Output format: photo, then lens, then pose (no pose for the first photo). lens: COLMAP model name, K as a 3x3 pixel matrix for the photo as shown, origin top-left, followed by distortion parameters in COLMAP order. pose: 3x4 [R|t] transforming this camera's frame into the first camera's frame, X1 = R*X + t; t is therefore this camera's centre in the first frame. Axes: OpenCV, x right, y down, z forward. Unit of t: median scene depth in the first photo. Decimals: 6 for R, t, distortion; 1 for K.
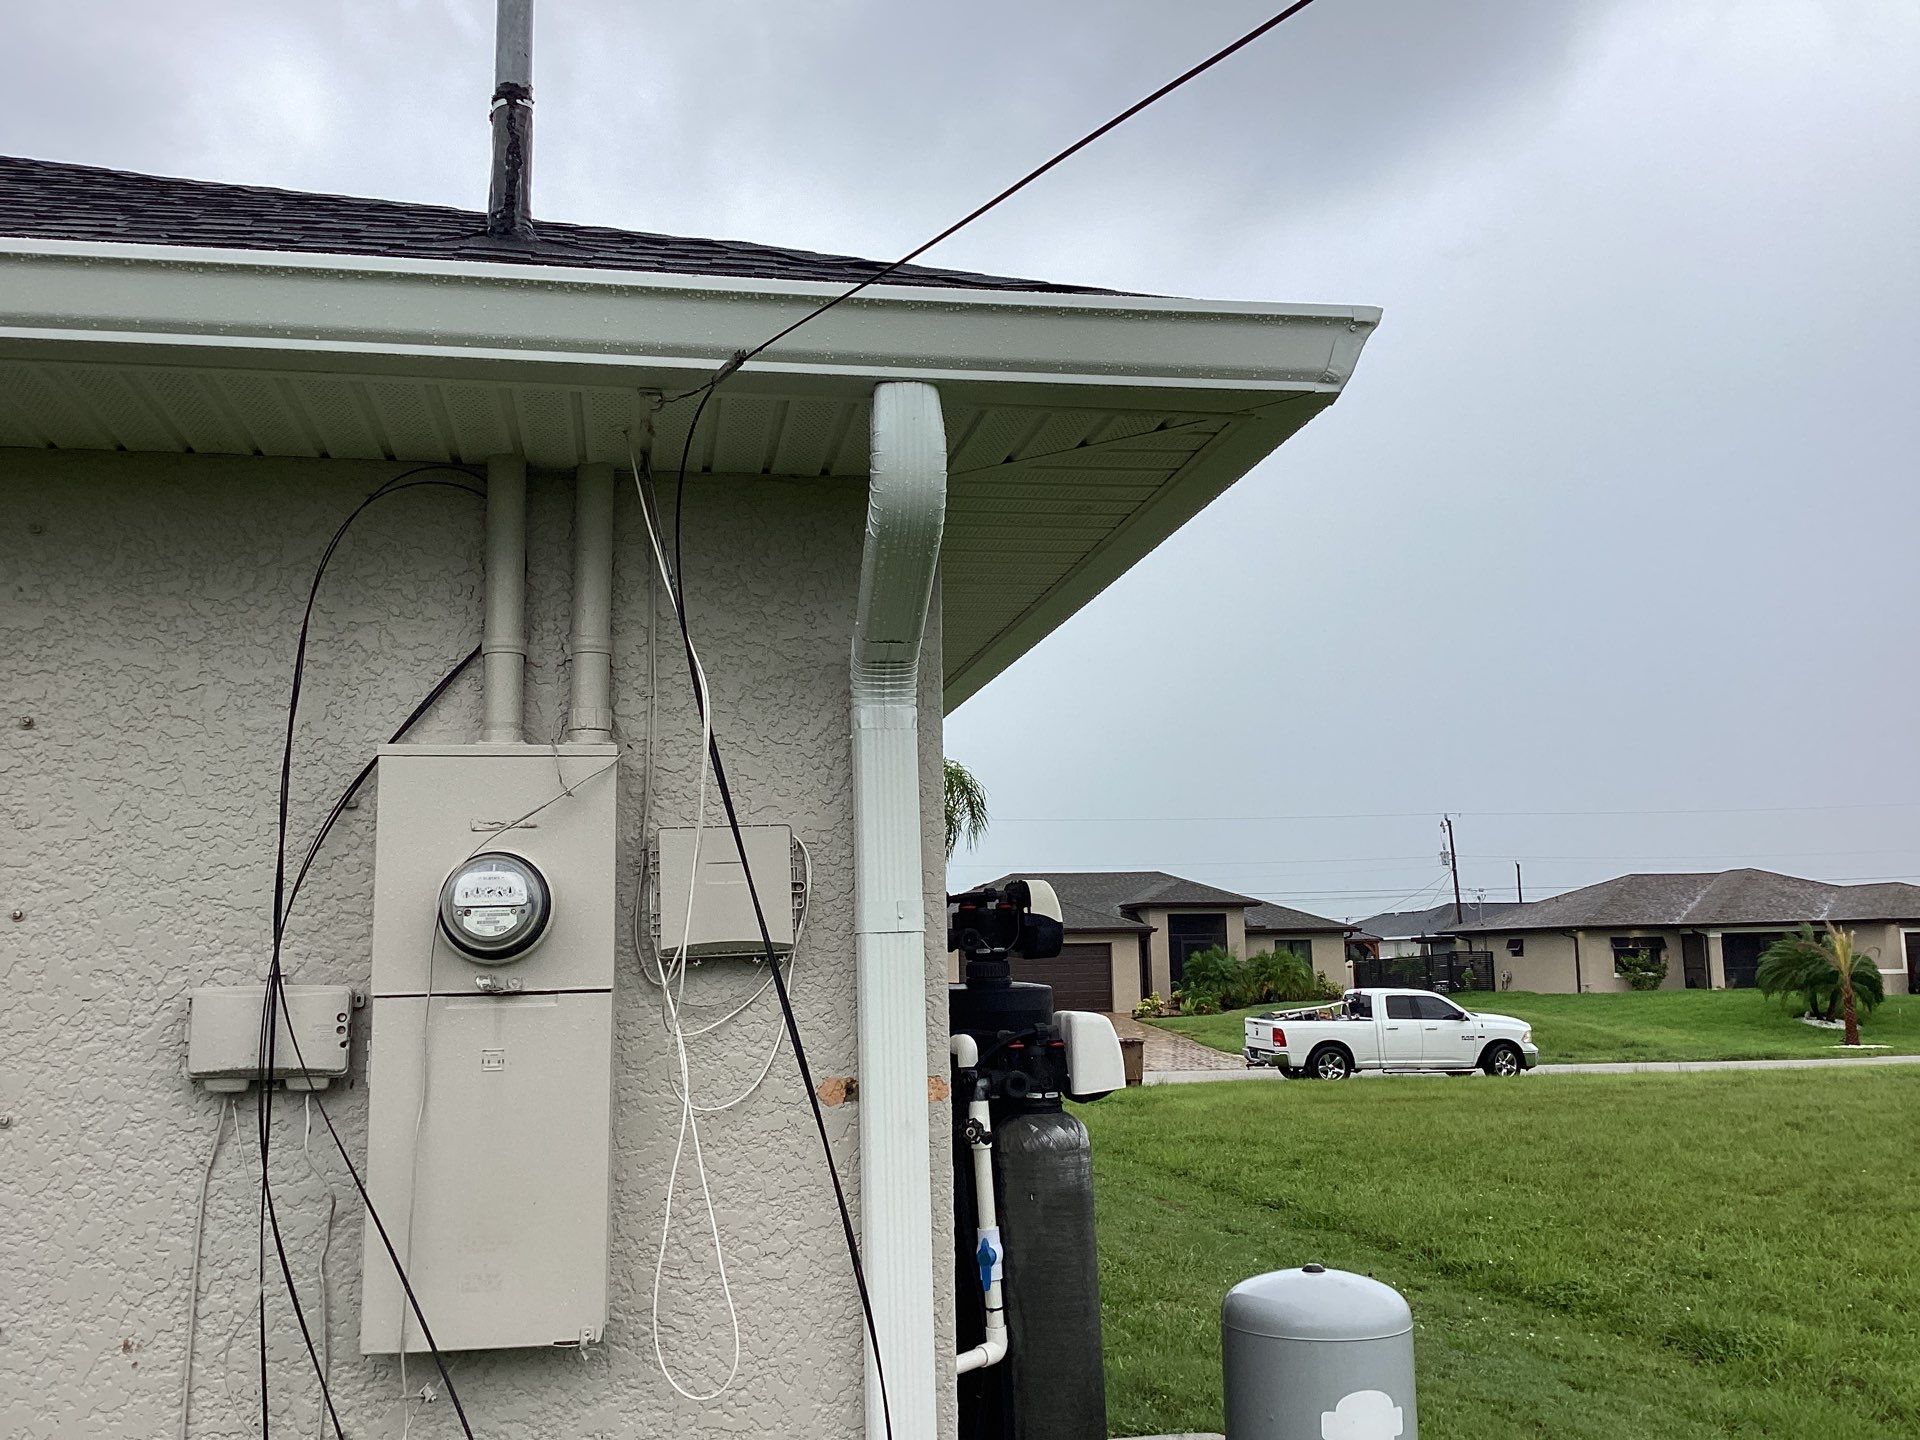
lens RADIAL K [[1730.9, 0, 960.0], [0, 1730.9, 720.0], [0, 0, 1]] dist [0.233951, -0.234730]
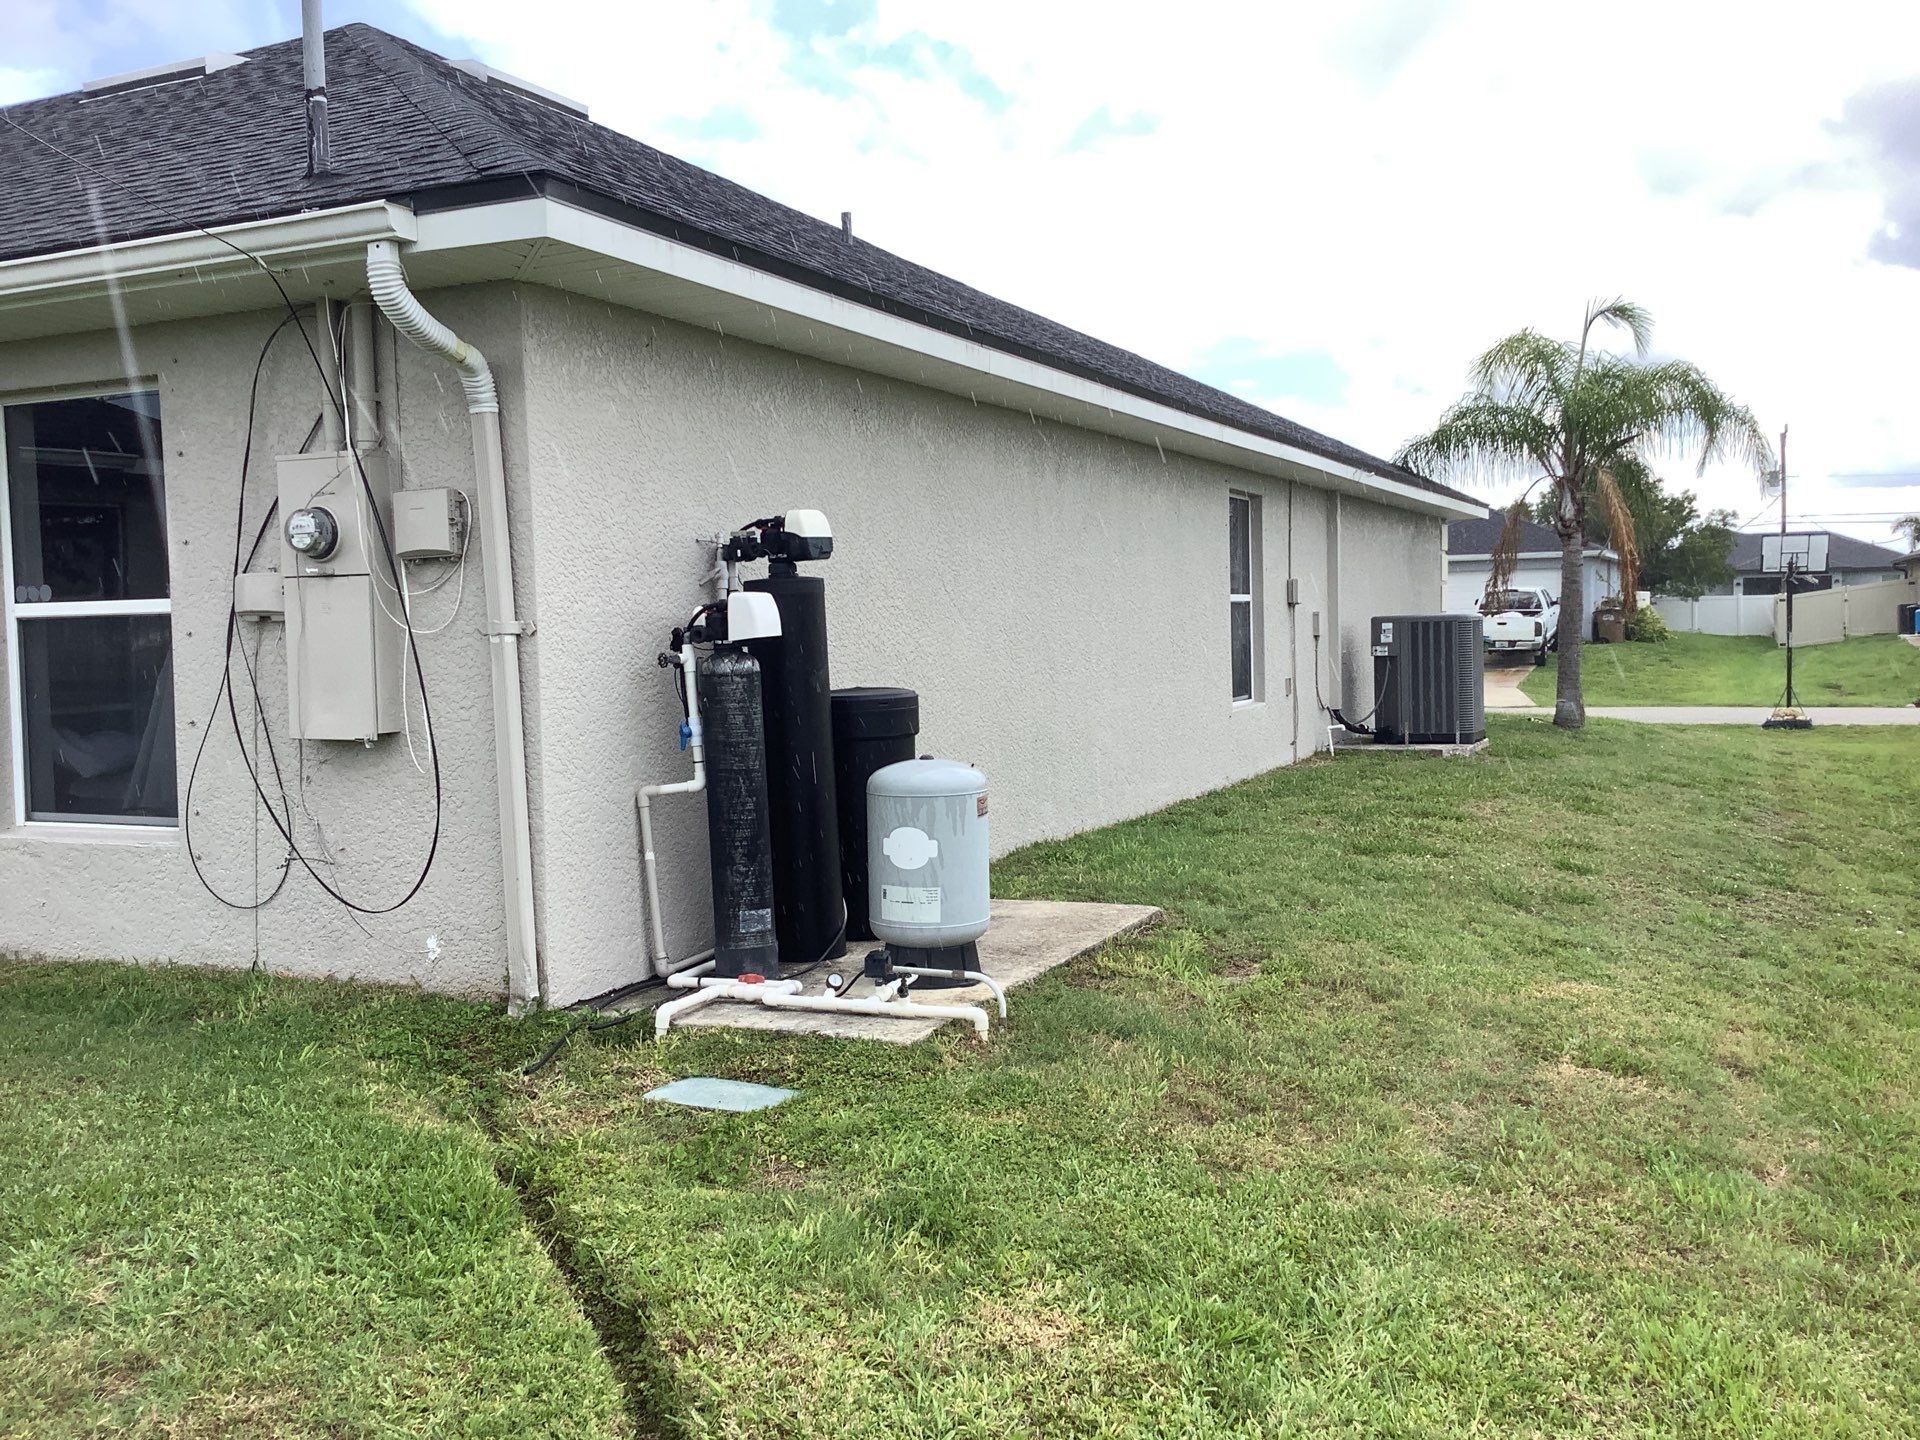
lens RADIAL K [[1736.5, 0, 949.8], [0, 1736.5, 709.9], [0, 0, 1]] dist [0.119736, -0.238299]
pose [[0.821648, 0.017807, -0.569716, 1.451481], [0.089692, 0.983021, 0.160080, 0.048199], [0.562893, -0.182629, 0.806100, -0.241748]]
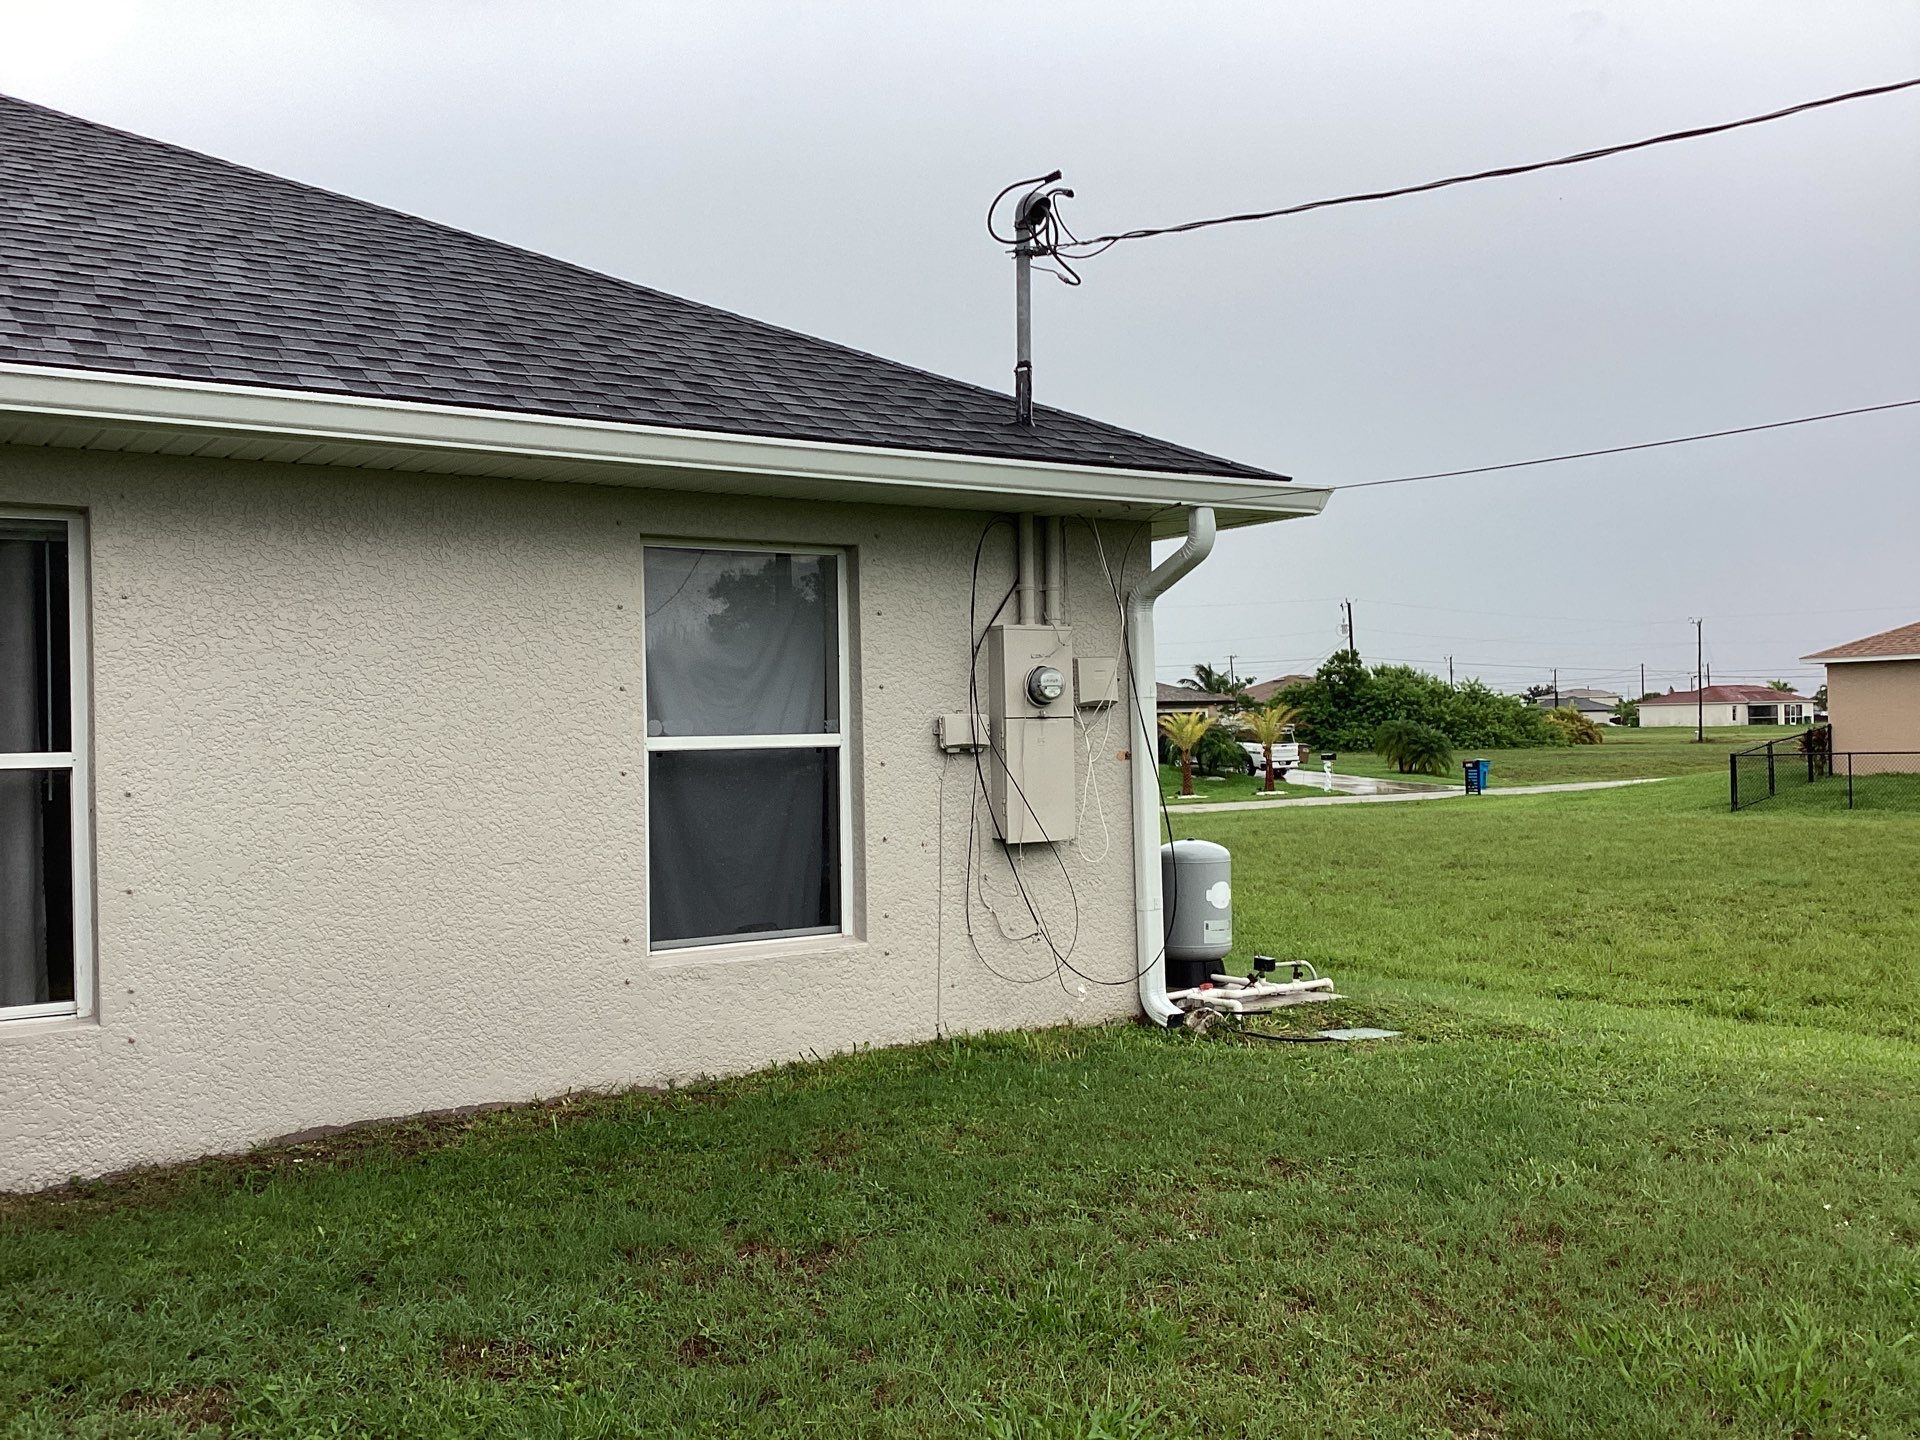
lens RADIAL K [[1736.5, 0, 949.8], [0, 1736.5, 709.9], [0, 0, 1]] dist [0.119736, -0.238299]
pose [[0.903011, -0.005343, 0.429584, -1.508266], [-0.036122, 0.995438, 0.088312, -0.084461], [-0.428096, -0.095264, 0.898698, -1.307337]]
